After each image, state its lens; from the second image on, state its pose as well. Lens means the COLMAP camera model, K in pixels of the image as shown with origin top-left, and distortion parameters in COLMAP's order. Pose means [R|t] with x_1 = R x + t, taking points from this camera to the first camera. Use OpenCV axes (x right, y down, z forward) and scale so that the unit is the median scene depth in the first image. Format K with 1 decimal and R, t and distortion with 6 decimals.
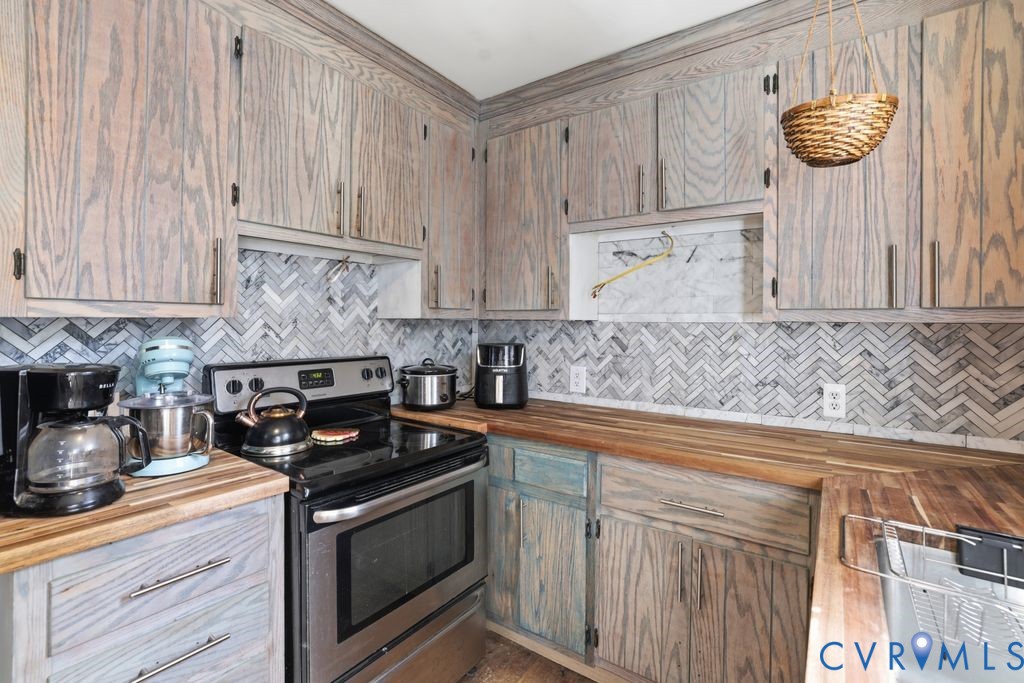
lens RADIAL K [[489.2, 0, 487.3], [0, 489.2, 324.9], [0, 0, 1]] dist [-0.041231, 0.012544]
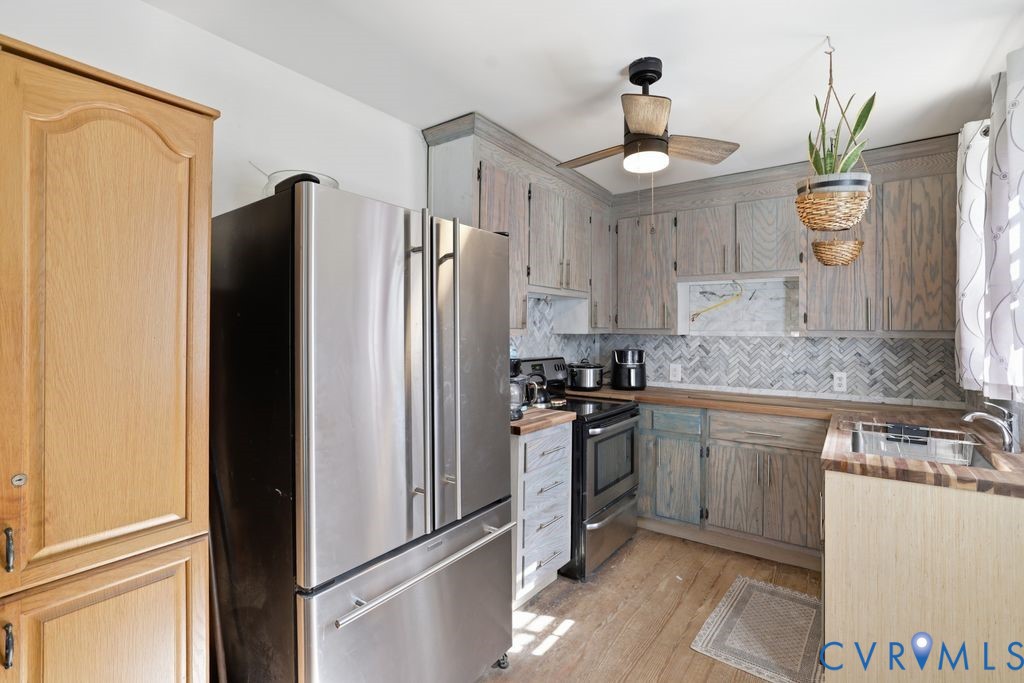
lens RADIAL K [[489.2, 0, 489.0], [0, 489.2, 328.0], [0, 0, 1]] dist [-0.041231, 0.012544]
pose [[0.999777, 0.000421, -0.021101, -0.531410], [-0.000653, 0.999940, -0.010973, -0.018339], [0.021095, 0.010984, 0.999717, -0.797162]]
